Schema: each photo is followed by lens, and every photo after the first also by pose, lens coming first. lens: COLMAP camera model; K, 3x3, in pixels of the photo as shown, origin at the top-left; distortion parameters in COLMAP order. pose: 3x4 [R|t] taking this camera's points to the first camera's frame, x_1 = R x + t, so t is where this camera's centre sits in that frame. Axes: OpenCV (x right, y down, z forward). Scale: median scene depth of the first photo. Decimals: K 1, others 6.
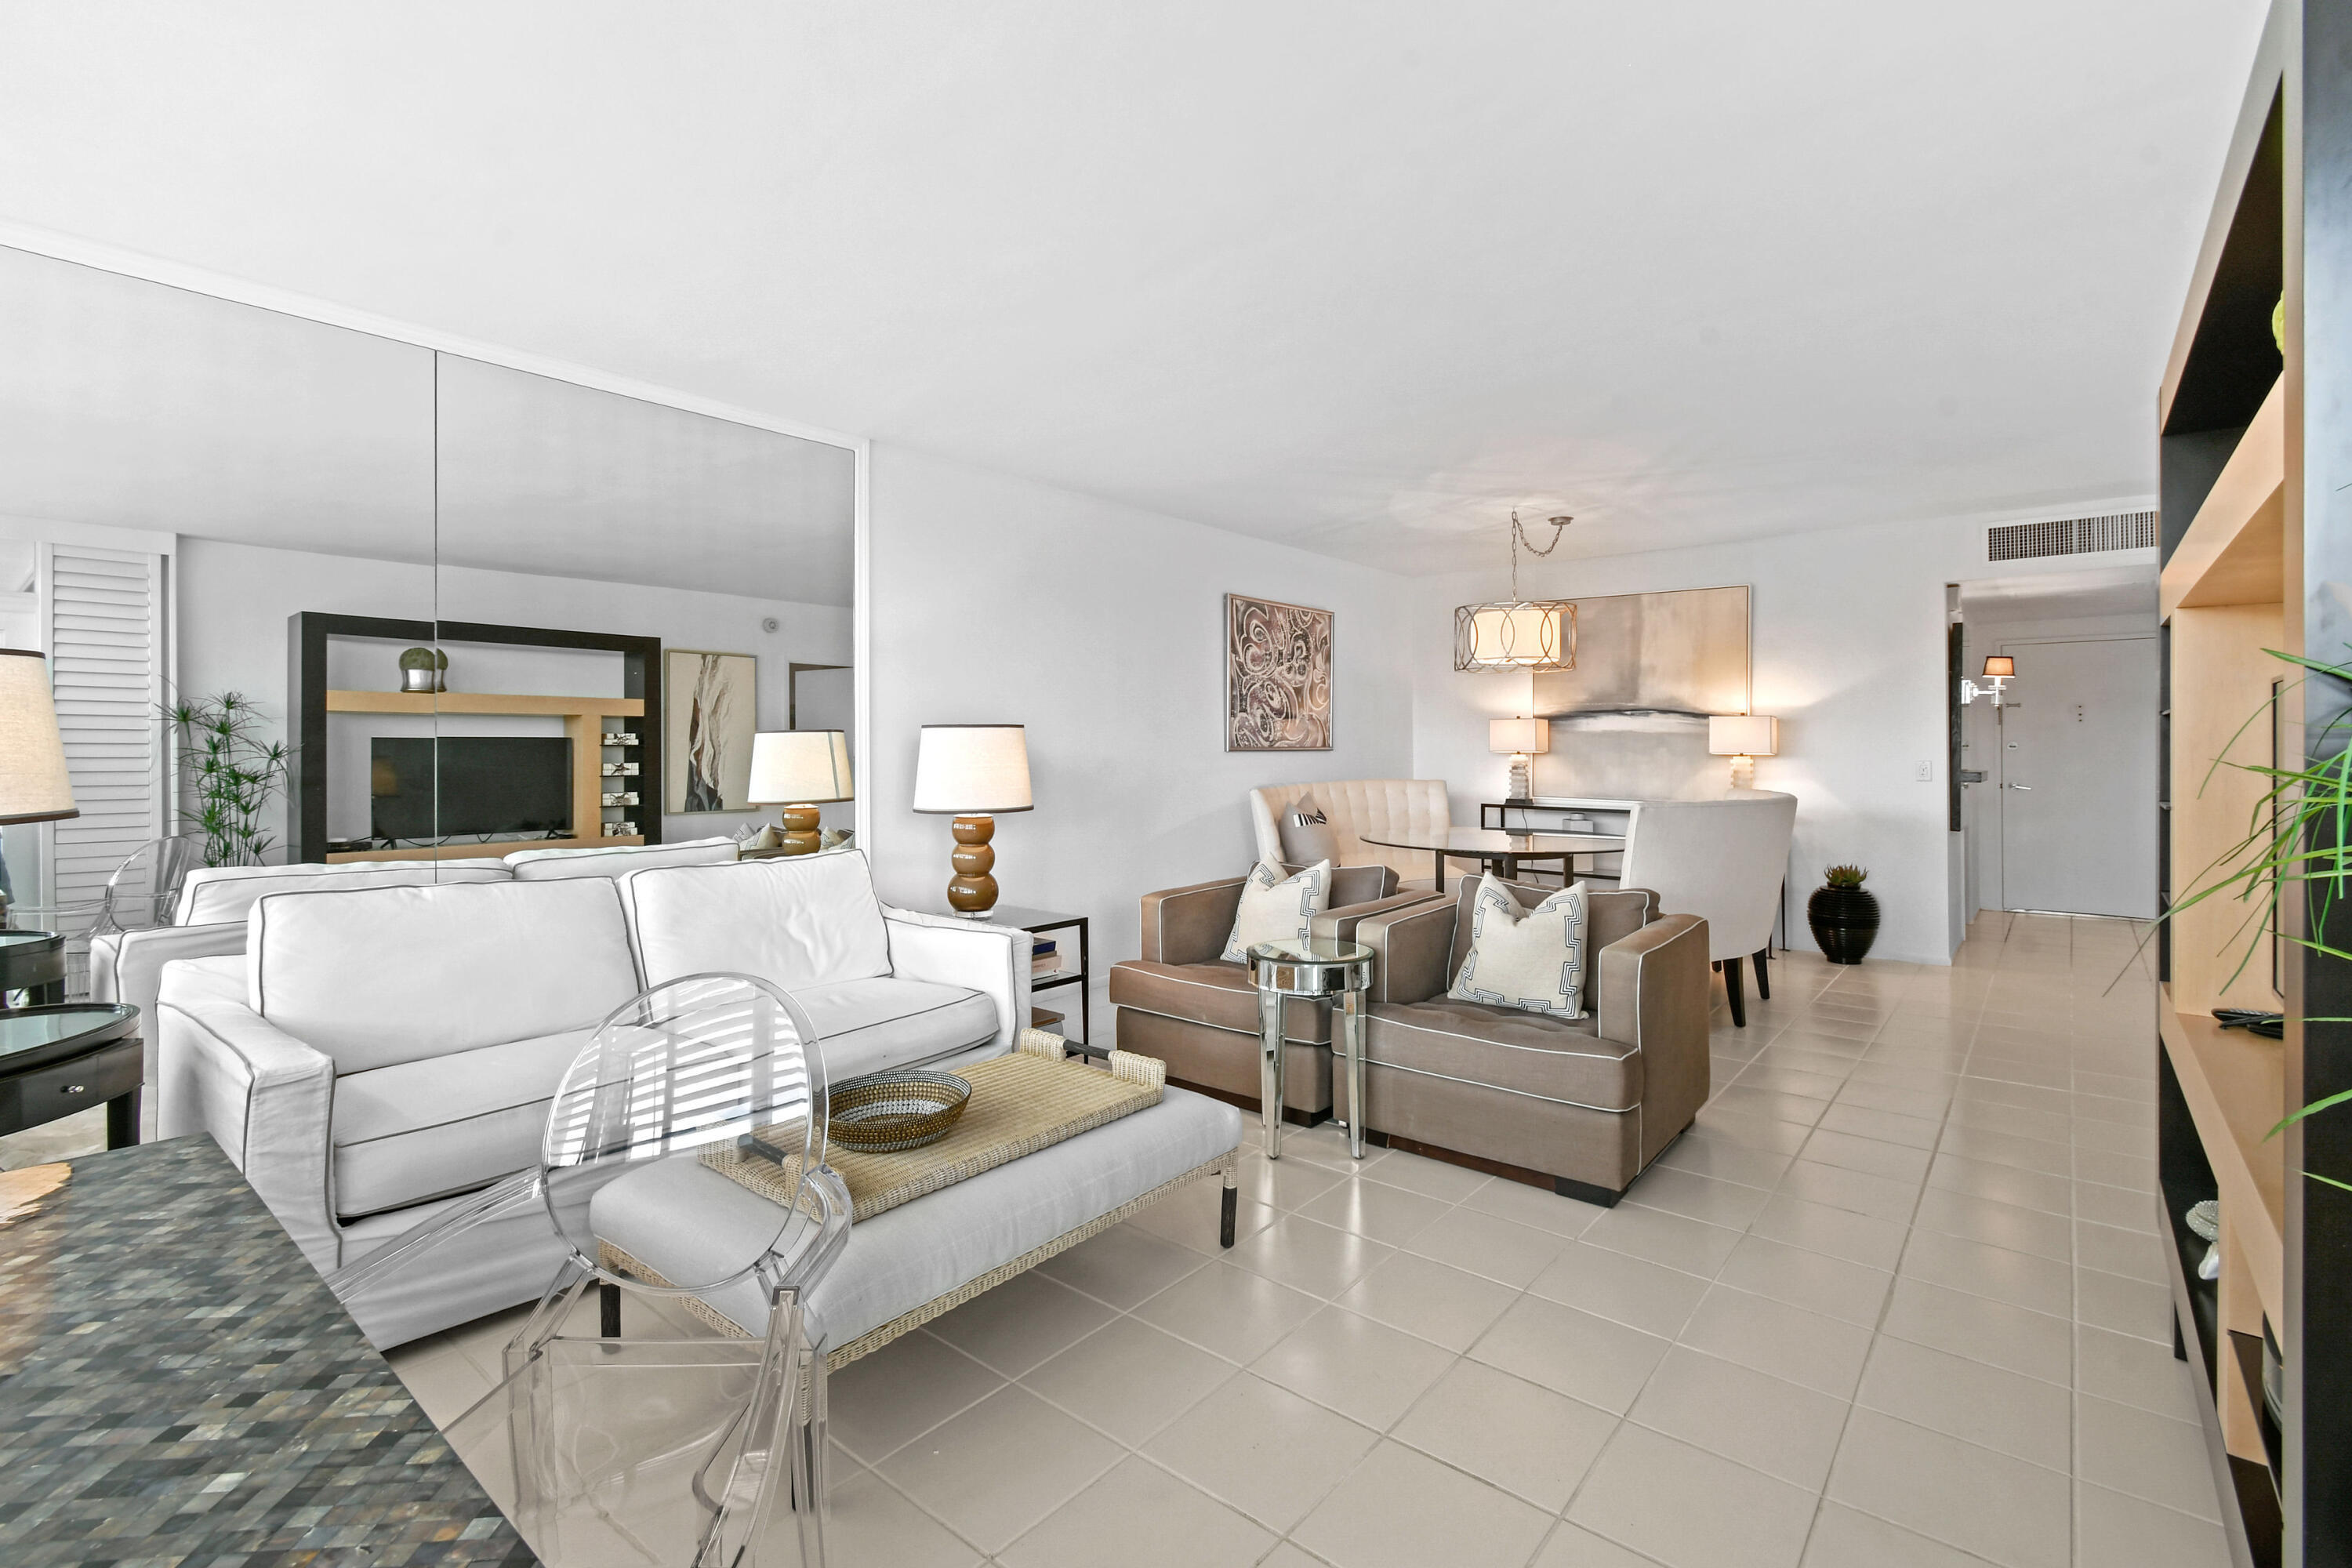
lens RADIAL K [[1056.6, 0, 1219.8], [0, 1056.6, 726.4], [0, 0, 1]] dist [0.021458, -0.000040]
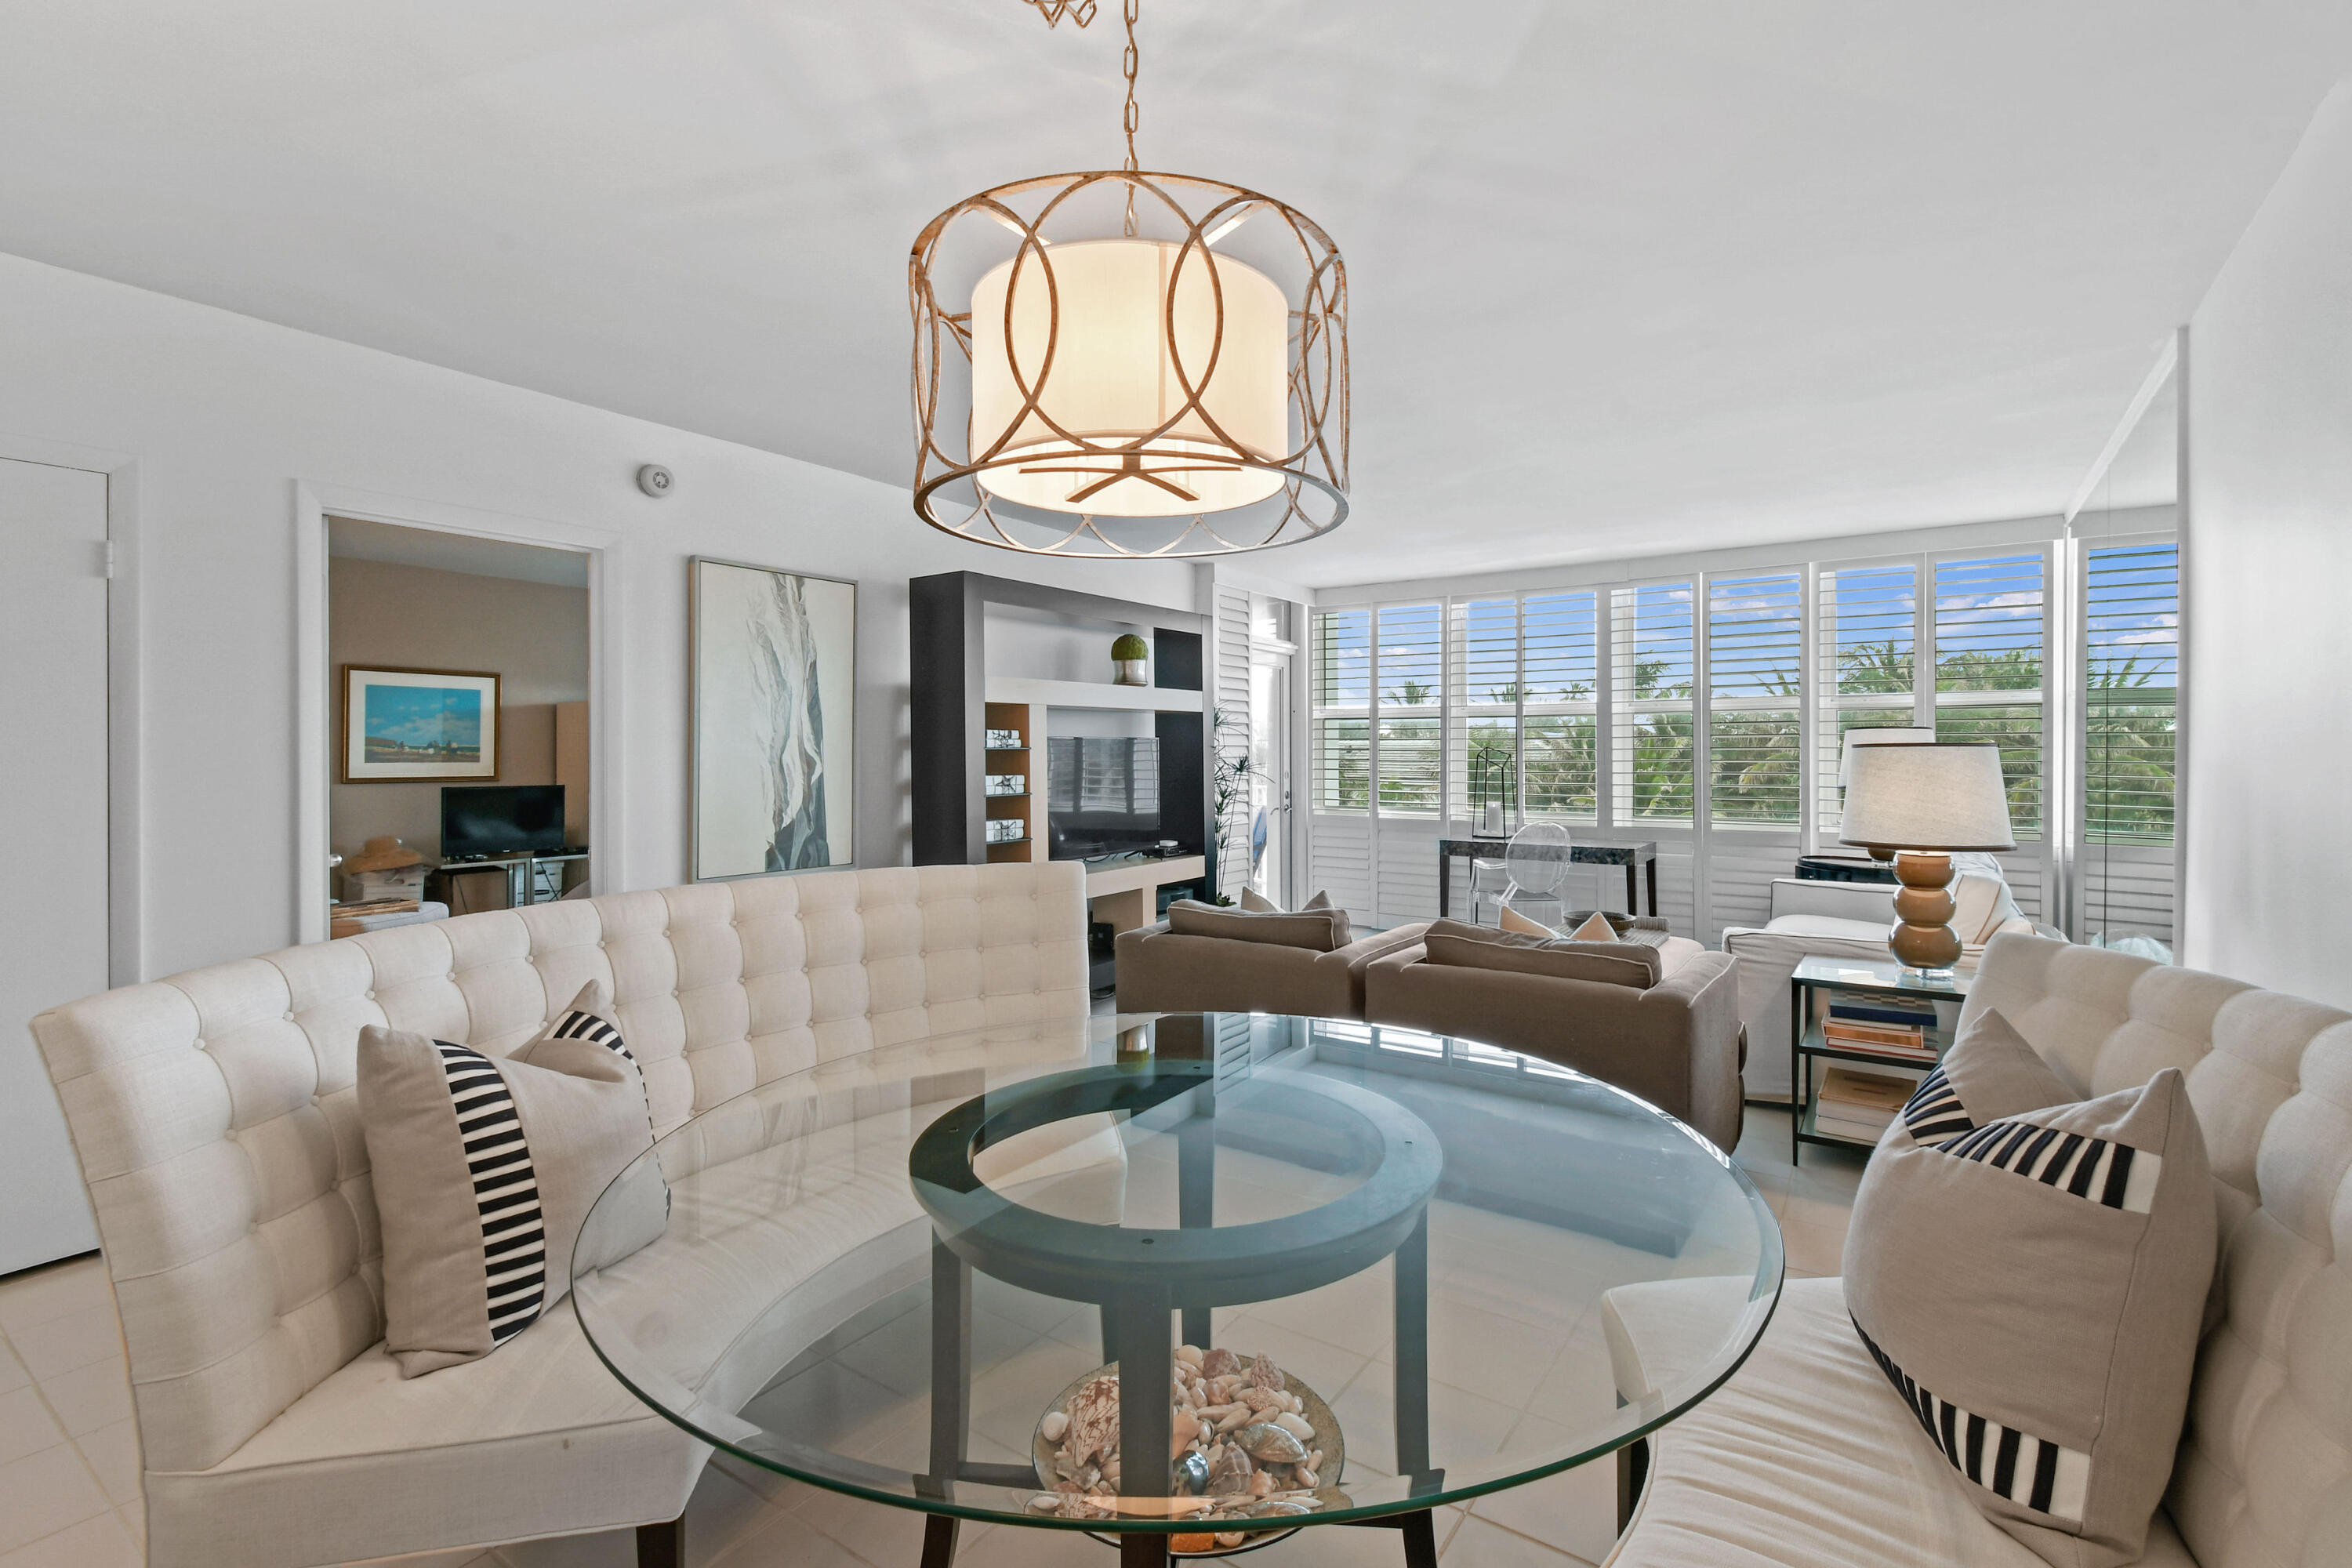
lens RADIAL K [[1055.0, 0, 1197.2], [0, 1055.0, 746.7], [0, 0, 1]] dist [-0.000686, -0.000269]
pose [[-0.997894, 0.002929, -0.064806, 0.237436], [0.004498, 0.999700, -0.024079, 0.011255], [0.064716, -0.024320, -0.997607, 1.079222]]
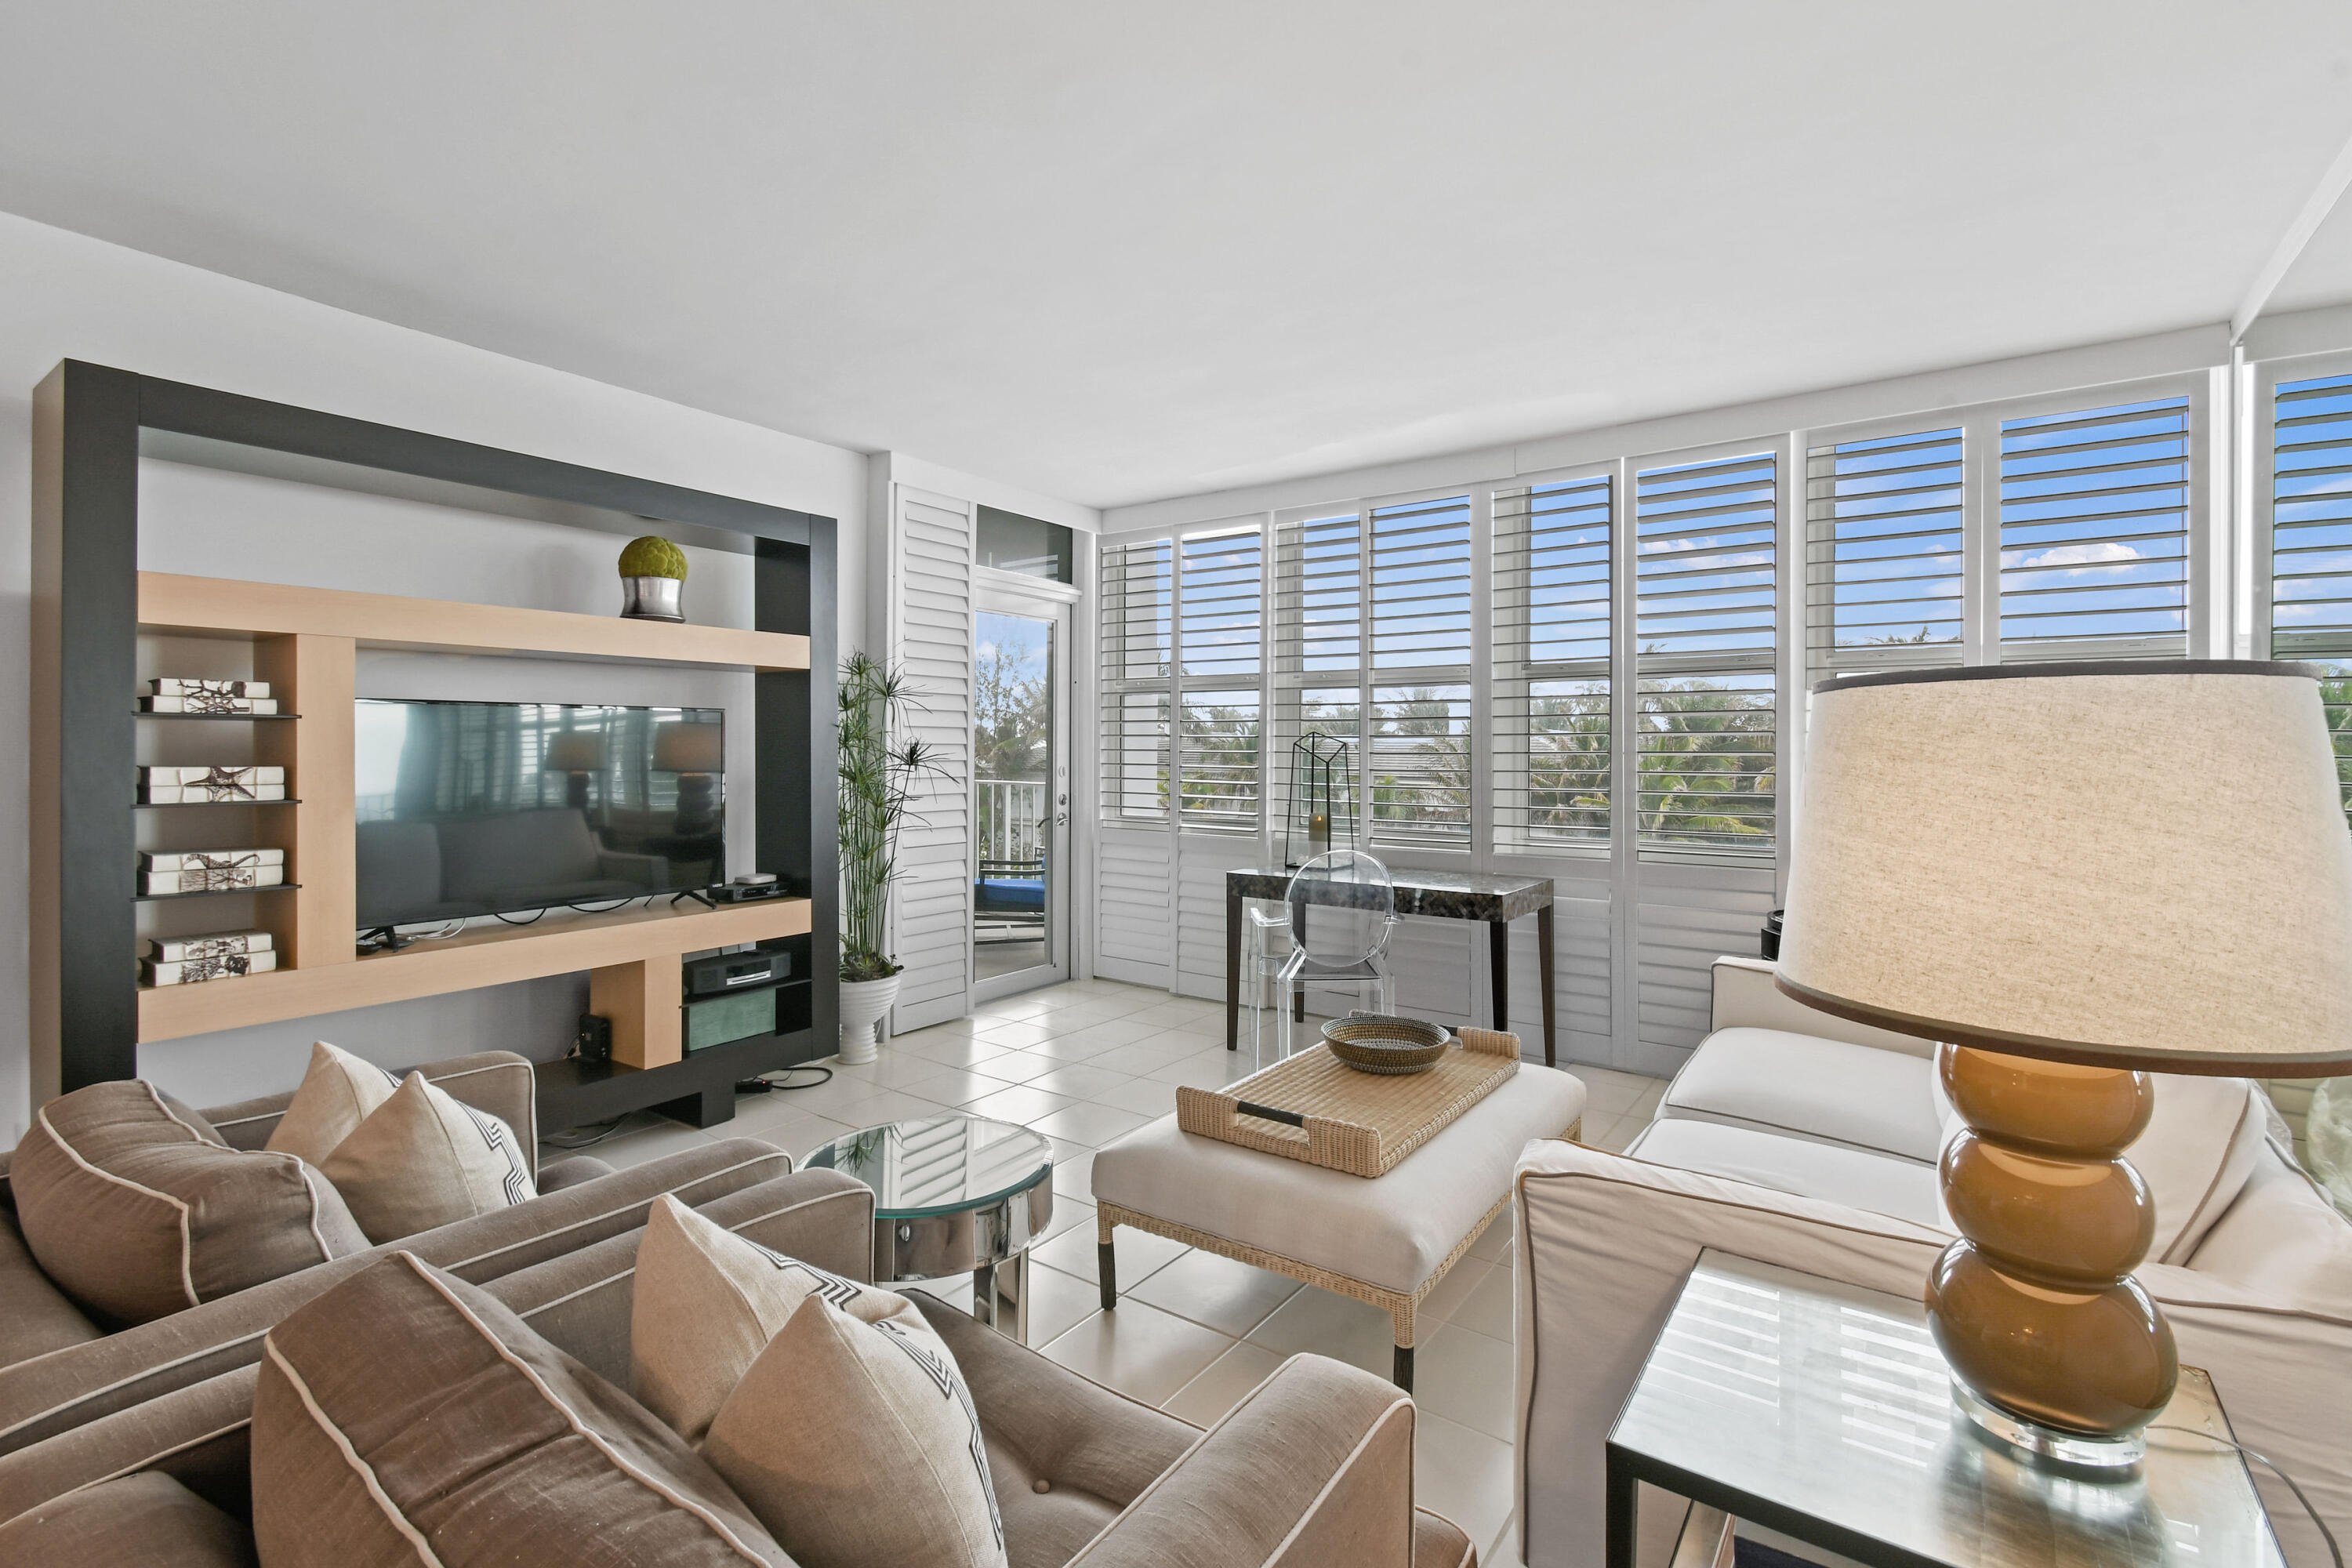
lens RADIAL K [[1071.2, 0, 1192.8], [0, 1071.2, 733.6], [0, 0, 1]] dist [-0.000603, -0.000178]
pose [[-0.998747, -0.003363, -0.049934, -0.005830], [-0.001685, 0.999433, -0.033624, 0.013394], [0.050019, -0.033498, -0.998186, 0.754304]]
